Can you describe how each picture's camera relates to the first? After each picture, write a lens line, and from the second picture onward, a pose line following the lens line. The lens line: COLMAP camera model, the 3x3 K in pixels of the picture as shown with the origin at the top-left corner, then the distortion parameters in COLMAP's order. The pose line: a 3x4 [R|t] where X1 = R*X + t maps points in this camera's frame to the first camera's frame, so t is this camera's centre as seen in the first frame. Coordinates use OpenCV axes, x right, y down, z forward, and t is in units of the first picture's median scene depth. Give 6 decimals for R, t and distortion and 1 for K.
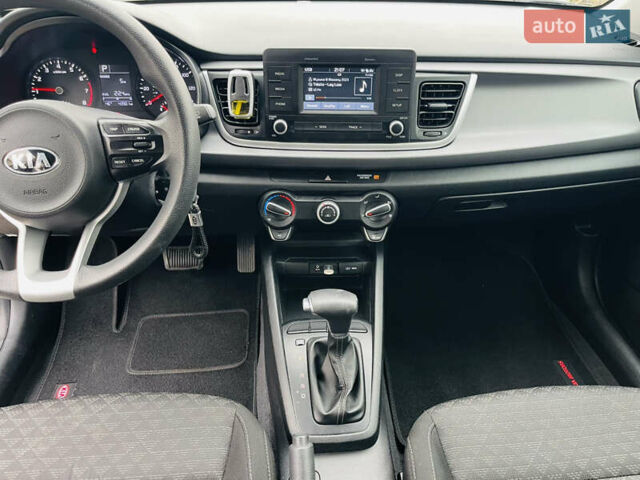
lens RADIAL K [[451.4, 0, 320.0], [0, 451.4, 240.0], [0, 0, 1]] dist [0.003521, -0.001802]
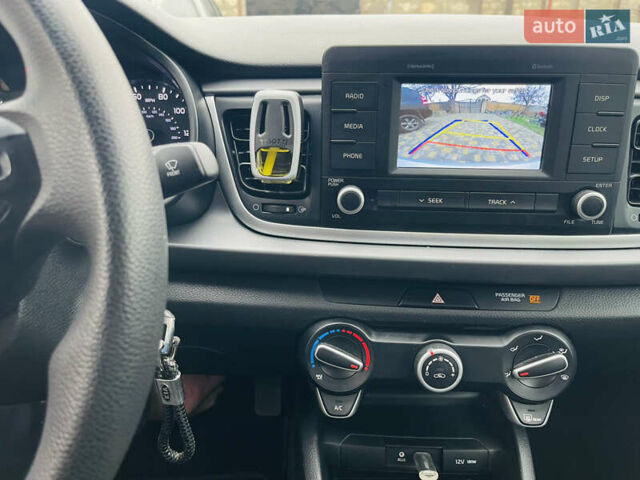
lens RADIAL K [[451.4, 0, 320.0], [0, 451.4, 240.0], [0, 0, 1]] dist [0.003521, -0.001802]
pose [[0.998749, 0.015734, -0.047458, -0.096735], [-0.023298, 0.986300, -0.163309, -0.122445], [0.044239, 0.164210, 0.985433, 0.505338]]
